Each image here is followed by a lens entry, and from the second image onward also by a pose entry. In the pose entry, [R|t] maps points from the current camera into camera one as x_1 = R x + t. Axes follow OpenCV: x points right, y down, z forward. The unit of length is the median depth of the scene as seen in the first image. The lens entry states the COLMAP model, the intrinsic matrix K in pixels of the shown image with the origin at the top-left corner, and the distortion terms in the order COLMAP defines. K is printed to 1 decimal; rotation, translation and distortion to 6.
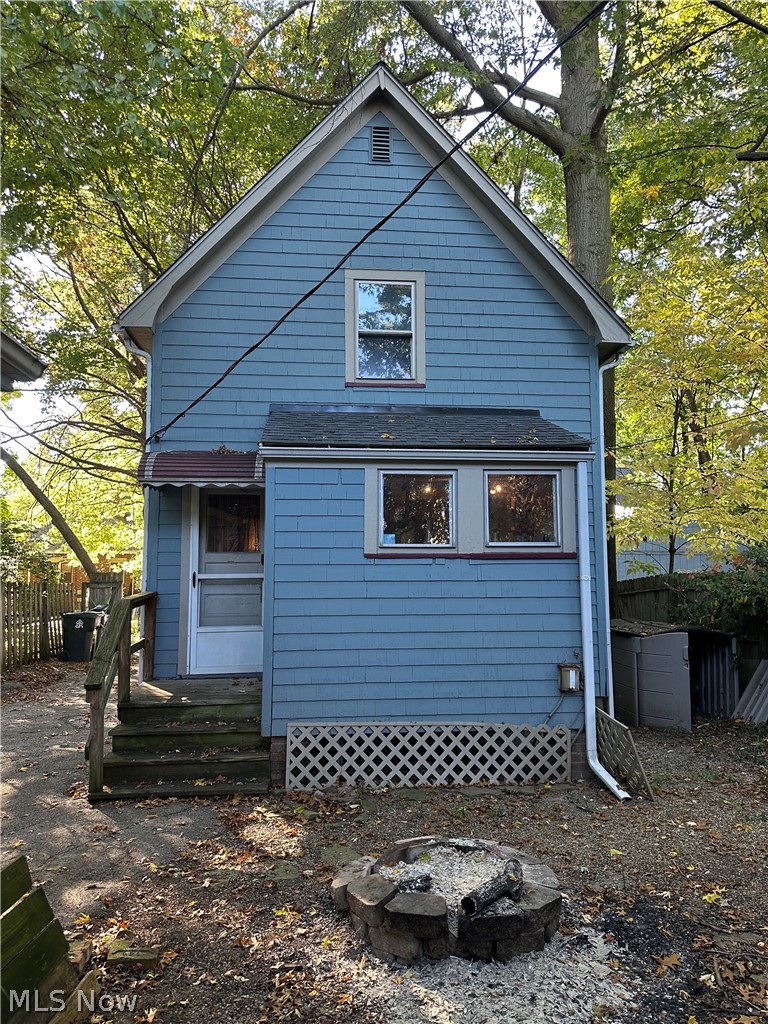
lens RADIAL K [[709.6, 0, 384.0], [0, 709.6, 512.0], [0, 0, 1]] dist [0.174630, -0.281409]
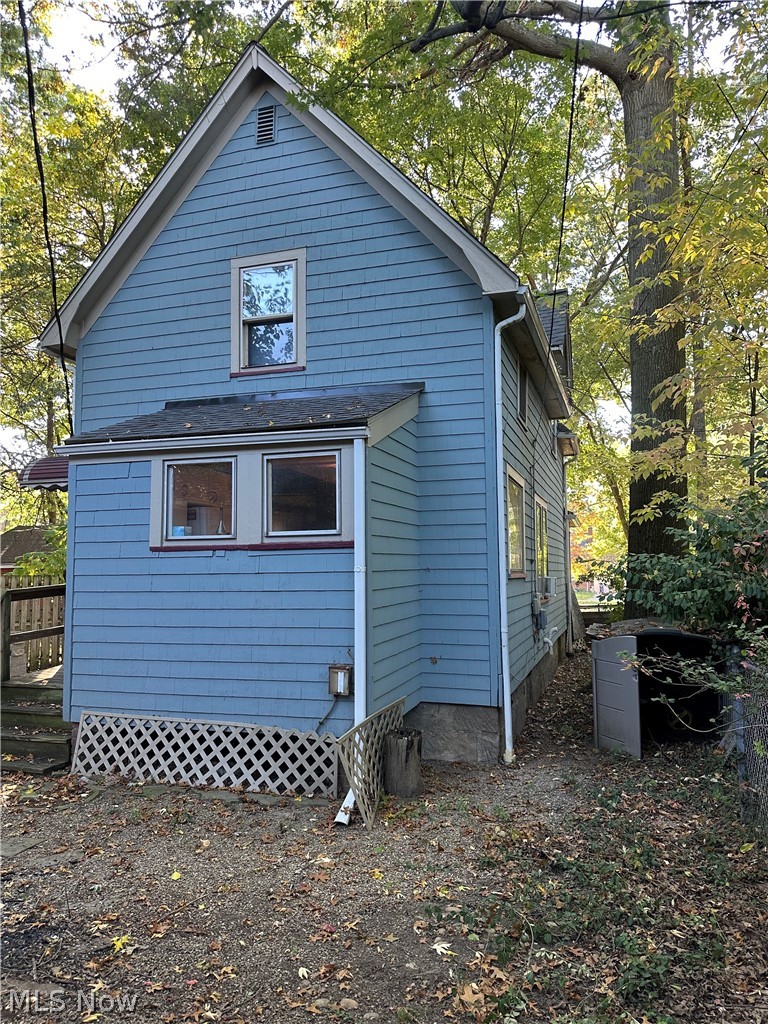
lens RADIAL K [[709.6, 0, 384.0], [0, 709.6, 512.0], [0, 0, 1]] dist [0.174630, -0.281409]
pose [[0.915001, -0.034322, -0.401990, 0.672231], [0.038936, 0.999236, 0.003310, 0.019521], [0.401569, -0.018680, 0.915638, 0.211229]]
